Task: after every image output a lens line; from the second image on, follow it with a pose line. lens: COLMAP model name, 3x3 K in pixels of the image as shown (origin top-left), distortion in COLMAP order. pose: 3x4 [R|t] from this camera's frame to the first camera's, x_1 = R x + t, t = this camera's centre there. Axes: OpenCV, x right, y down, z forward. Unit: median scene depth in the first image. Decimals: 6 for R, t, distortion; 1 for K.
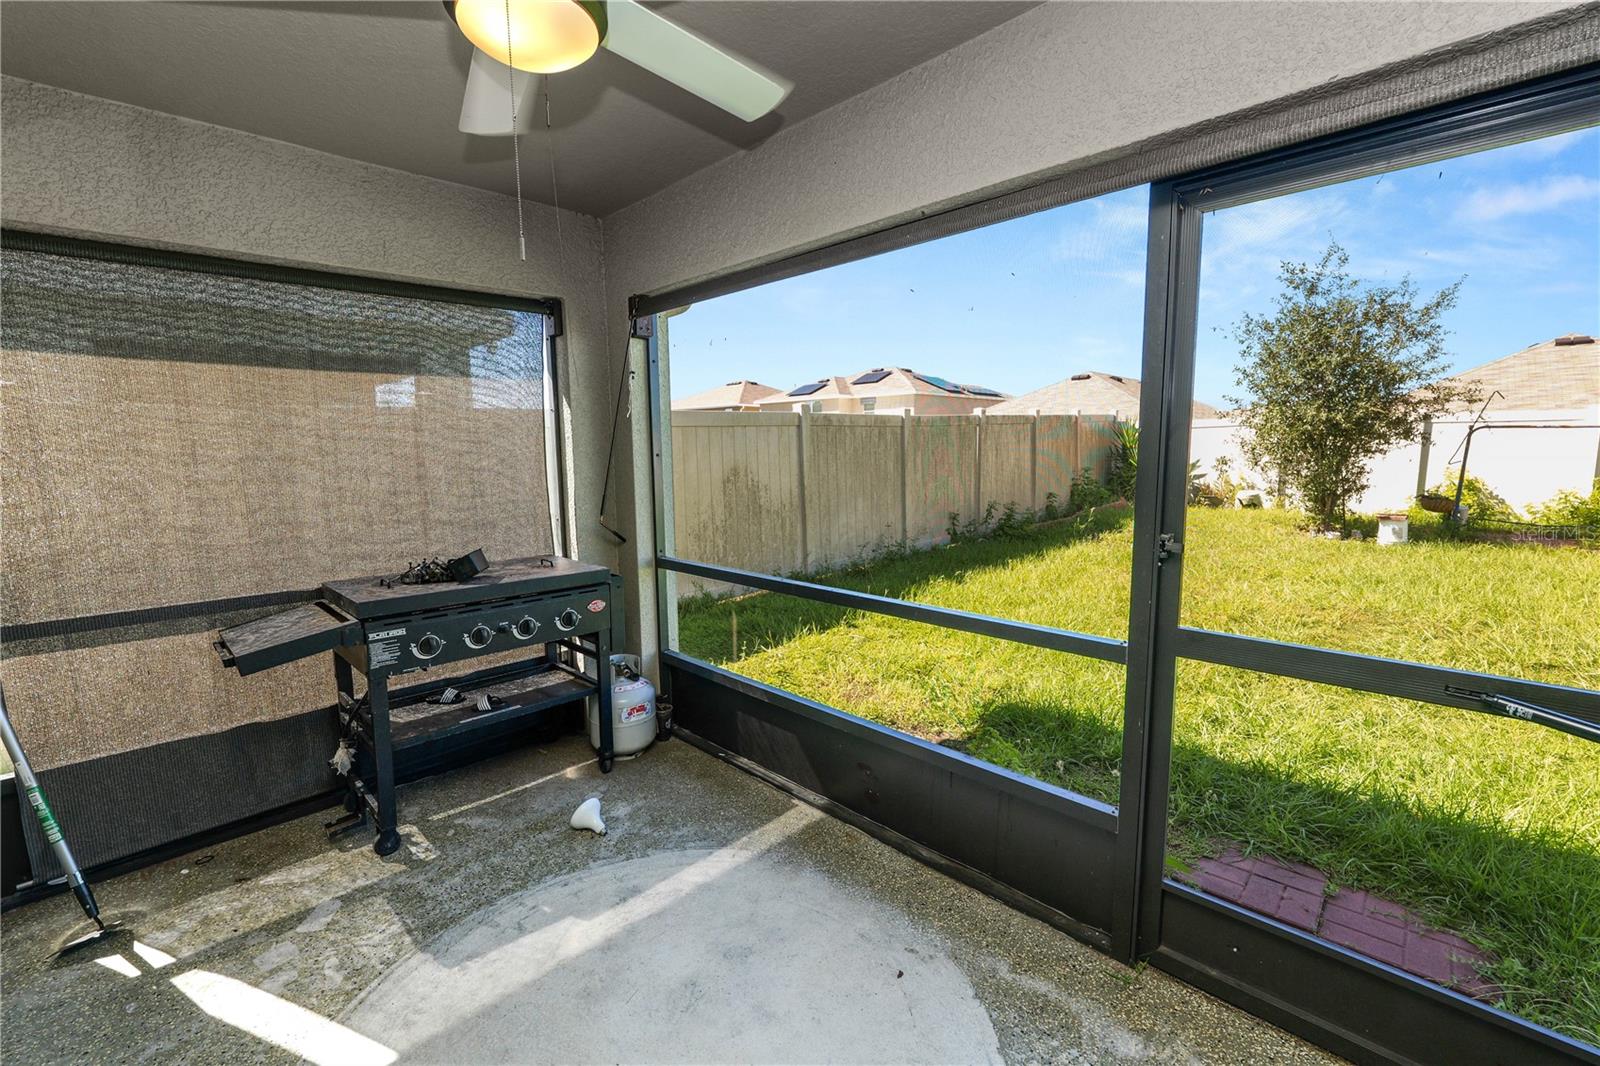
lens RADIAL K [[657.4, 0, 810.0], [0, 657.4, 534.2], [0, 0, 1]] dist [-0.008136, 0.000303]
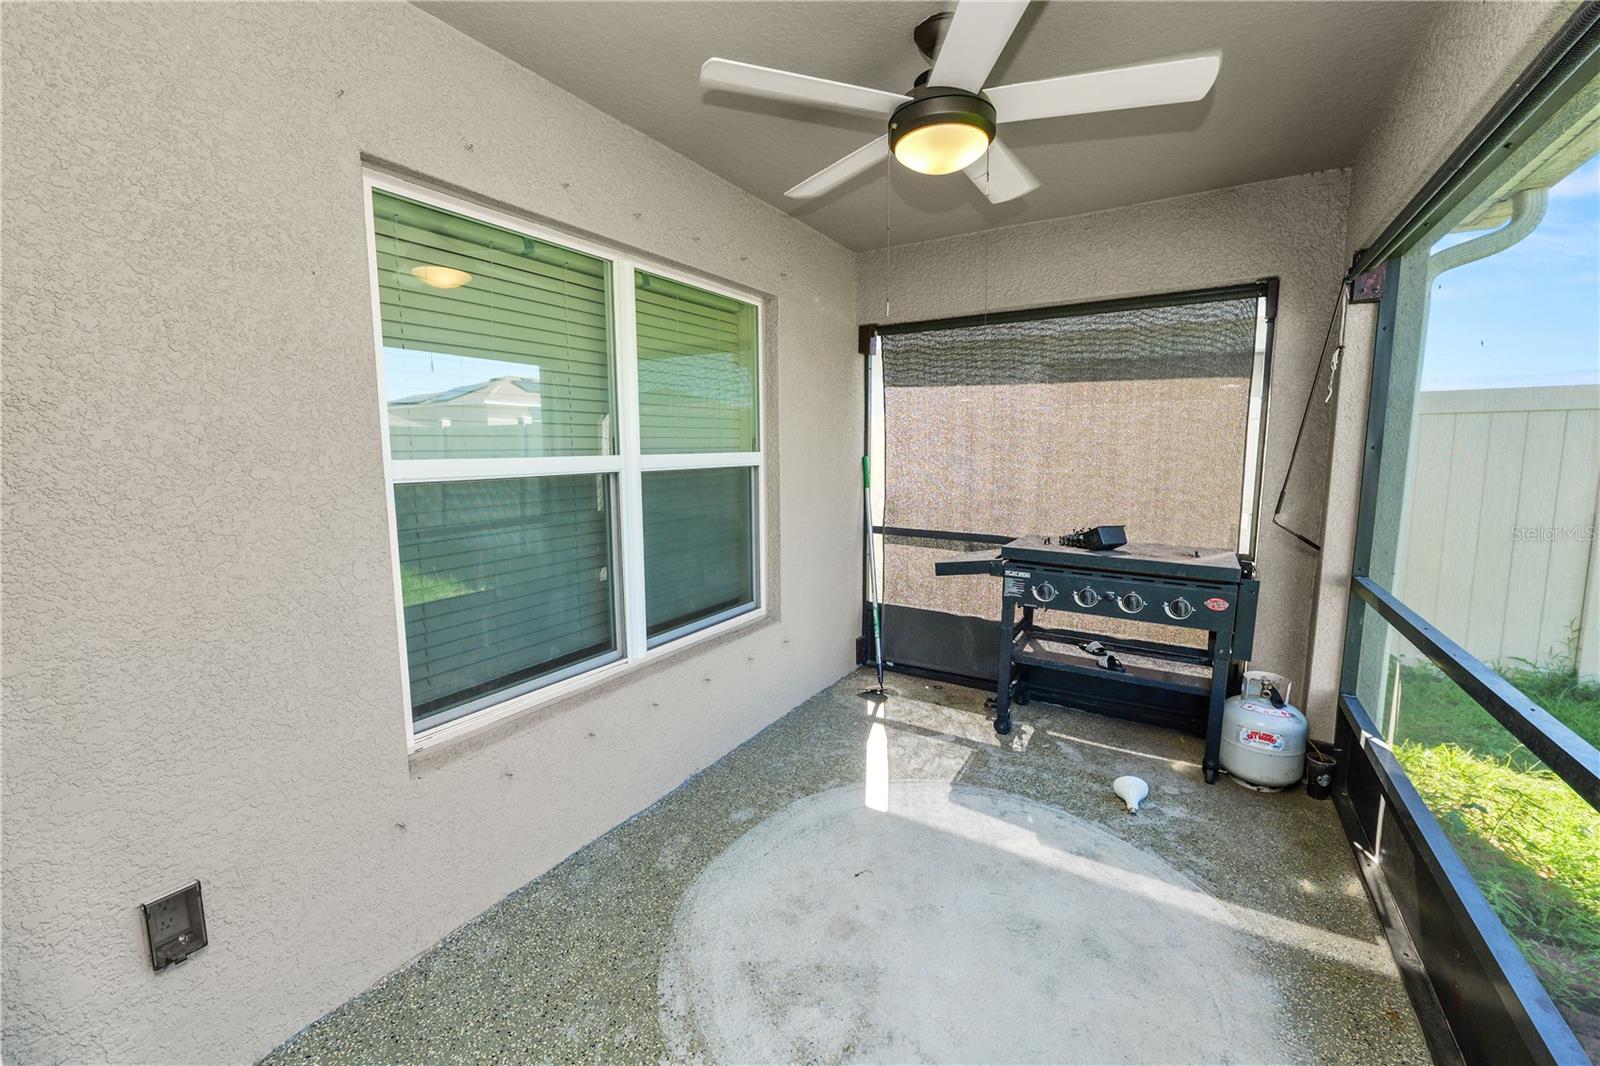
lens RADIAL K [[657.4, 0, 803.6], [0, 657.4, 532.0], [0, 0, 1]] dist [-0.008136, 0.000303]
pose [[0.229217, 0.136751, -0.963721, 0.505845], [-0.131664, 0.985338, 0.108503, -0.020815], [0.964429, 0.102017, 0.243861, 0.212194]]
